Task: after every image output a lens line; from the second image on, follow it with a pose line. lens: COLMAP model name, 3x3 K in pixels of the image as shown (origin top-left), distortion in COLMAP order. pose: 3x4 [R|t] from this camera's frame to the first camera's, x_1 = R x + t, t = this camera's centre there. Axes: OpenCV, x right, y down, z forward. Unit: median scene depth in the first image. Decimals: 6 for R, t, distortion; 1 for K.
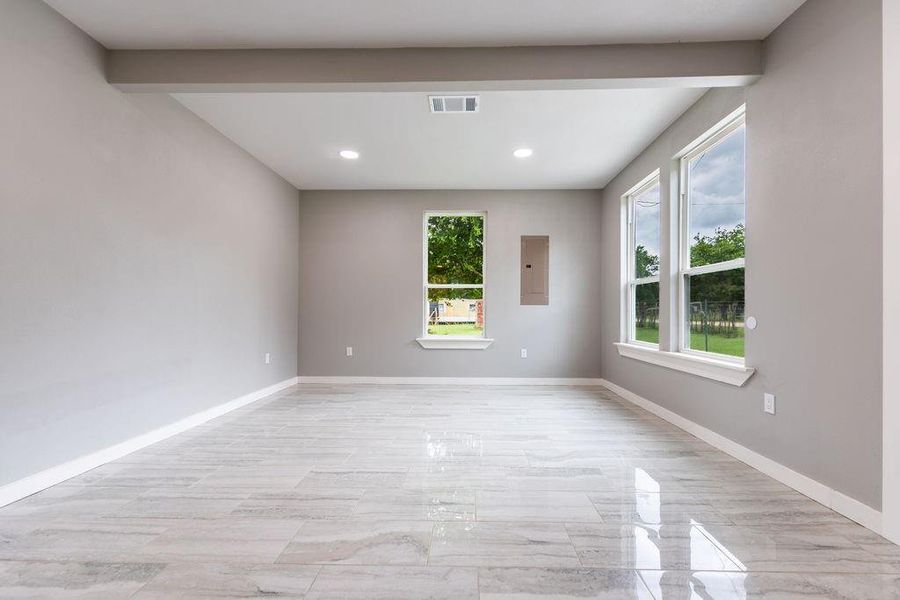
lens RADIAL K [[366.7, 0, 449.2], [0, 366.7, 307.5], [0, 0, 1]] dist [-0.002882, -0.000381]
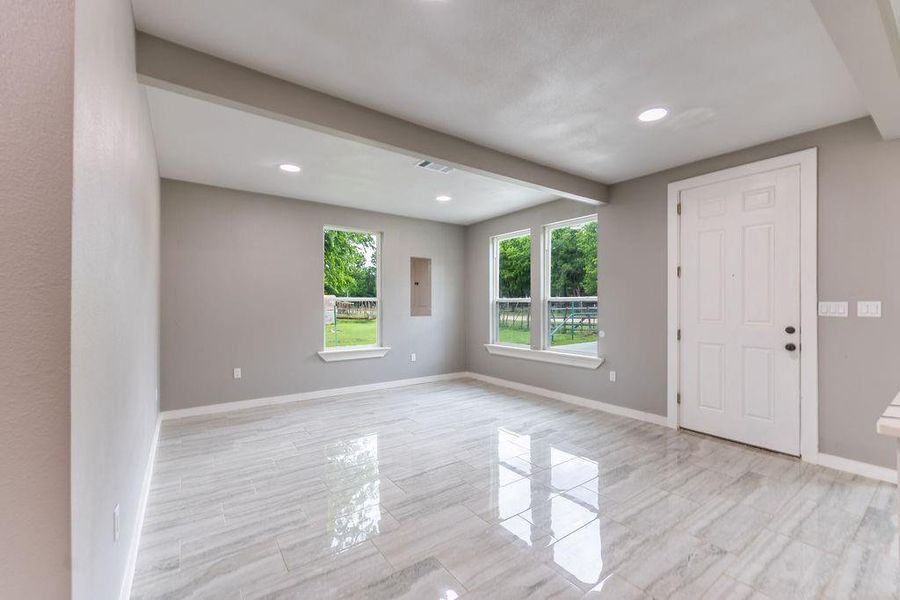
lens RADIAL K [[366.7, 0, 465.3], [0, 366.7, 304.7], [0, 0, 1]] dist [-0.002882, -0.000381]
pose [[0.796235, -0.003177, 0.604979, -0.588971], [-0.000120, 0.999985, 0.005409, -0.080879], [-0.604987, -0.004379, 0.796223, -0.045498]]
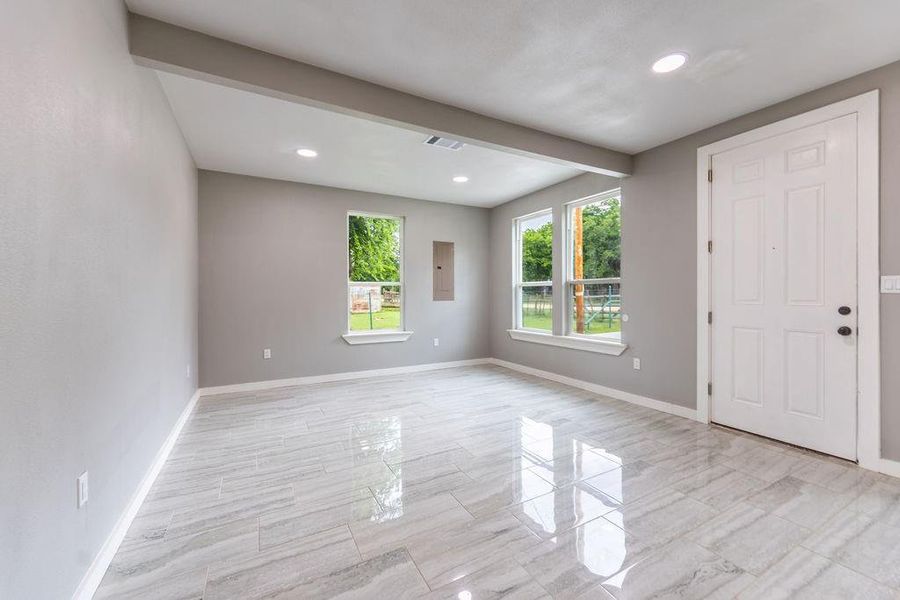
lens RADIAL K [[366.7, 0, 457.5], [0, 366.7, 292.5], [0, 0, 1]] dist [-0.002882, -0.000381]
pose [[0.860587, -0.002421, 0.509298, -0.505887], [-0.000592, 0.999983, 0.005754, -0.060930], [-0.509304, -0.005253, 0.860571, -0.052907]]
